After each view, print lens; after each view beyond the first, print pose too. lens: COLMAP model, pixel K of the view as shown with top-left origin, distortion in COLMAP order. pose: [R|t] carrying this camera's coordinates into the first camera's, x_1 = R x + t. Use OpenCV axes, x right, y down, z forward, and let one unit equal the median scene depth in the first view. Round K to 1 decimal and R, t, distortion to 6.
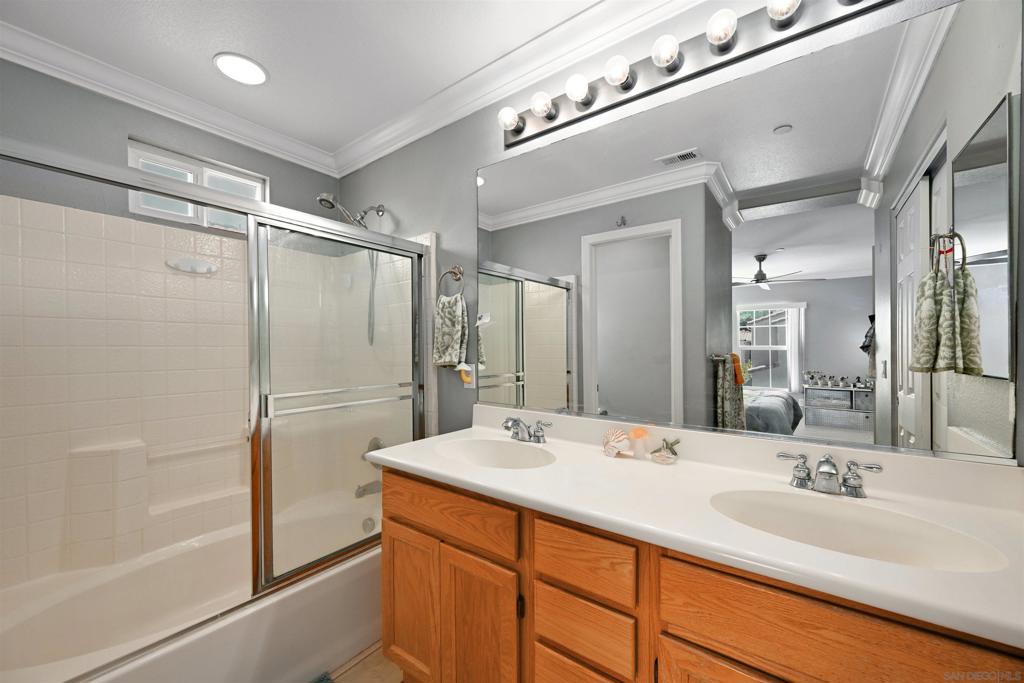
lens RADIAL K [[399.5, 0, 513.0], [0, 399.5, 346.9], [0, 0, 1]] dist [0.000671, 0.000203]
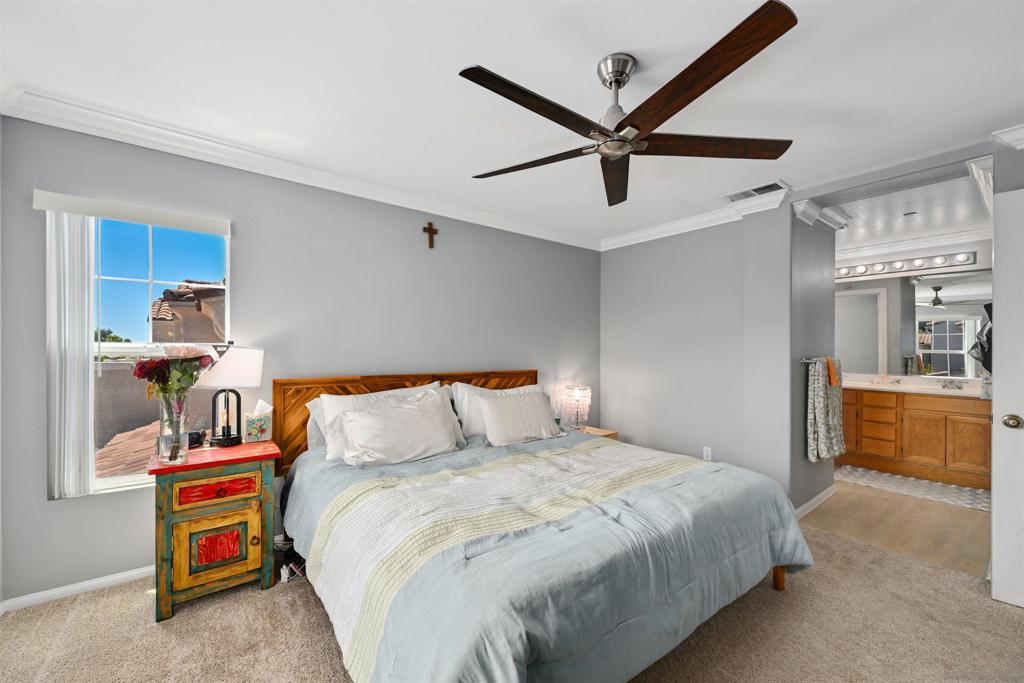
lens RADIAL K [[405.8, 0, 512.0], [0, 405.8, 348.8], [0, 0, 1]] dist [-0.000325, -0.000103]
pose [[0.965337, 0.001733, -0.261001, -0.441585], [-0.002421, 0.999994, -0.002313, -0.001010], [0.260996, 0.002865, 0.965336, -0.749790]]
